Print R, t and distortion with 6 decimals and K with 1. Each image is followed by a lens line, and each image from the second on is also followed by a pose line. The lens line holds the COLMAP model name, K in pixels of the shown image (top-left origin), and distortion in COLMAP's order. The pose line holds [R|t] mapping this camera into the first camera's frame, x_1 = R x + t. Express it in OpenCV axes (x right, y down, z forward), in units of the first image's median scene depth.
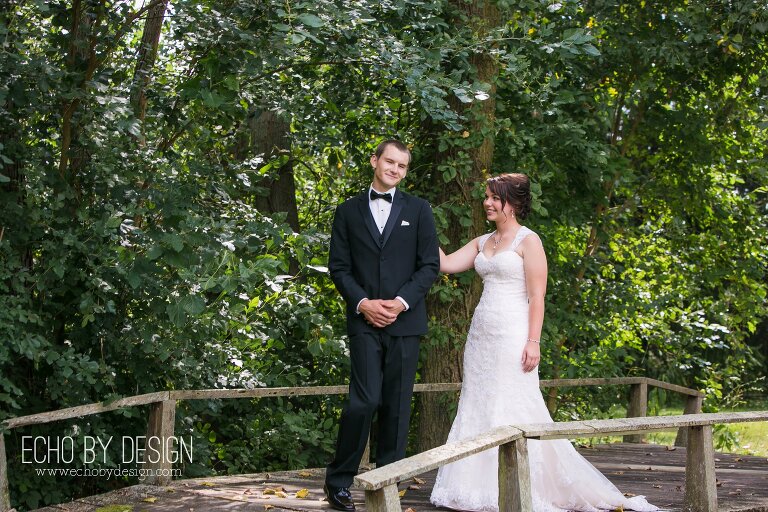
lens RADIAL K [[1556.9, 0, 384.0], [0, 1556.9, 256.0], [0, 0, 1]] dist [0.012154, -0.138733]
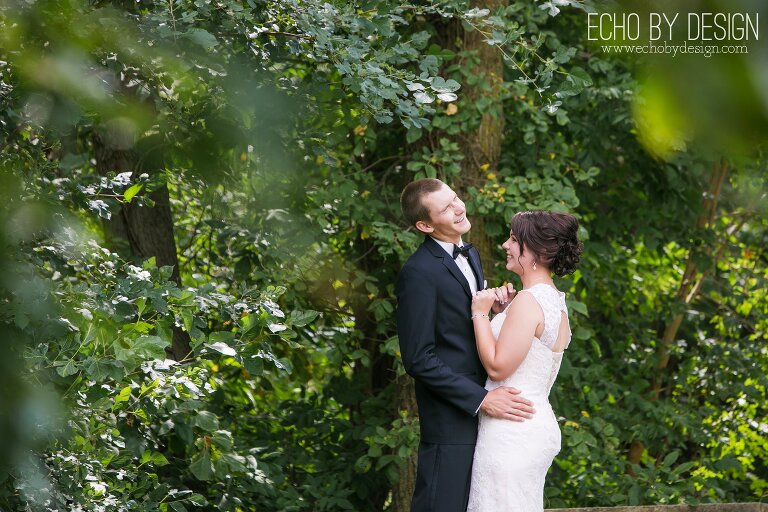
lens RADIAL K [[3929.7, 0, 384.0], [0, 3929.7, 256.0], [0, 0, 1]] dist [0.051435, -3.742306]
pose [[0.999742, -0.022333, 0.004244, 0.023170], [0.022339, 0.999749, -0.001458, -0.024552], [-0.004211, 0.001552, 0.999990, -0.680995]]
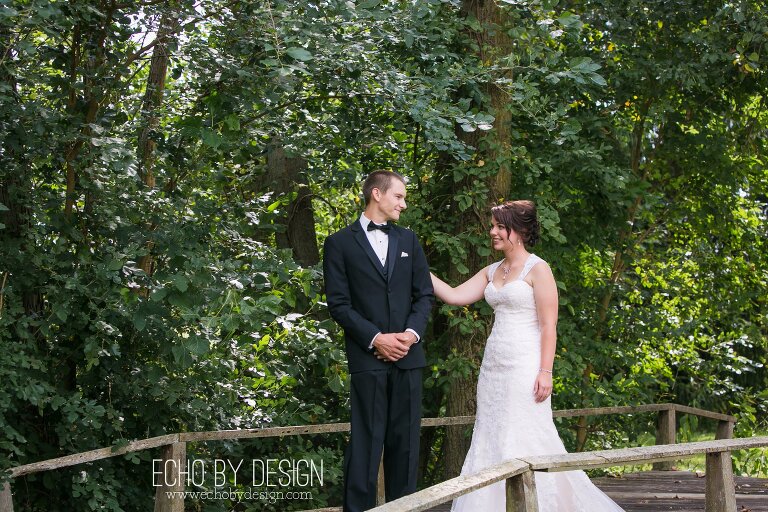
lens RADIAL K [[1556.9, 0, 384.0], [0, 1556.9, 256.0], [0, 0, 1]] dist [0.012154, -0.138733]
pose [[0.999012, -0.033806, -0.028852, 0.022328], [0.033181, 0.999210, -0.021885, 0.000169], [0.029570, 0.020906, 0.999344, 0.011335]]
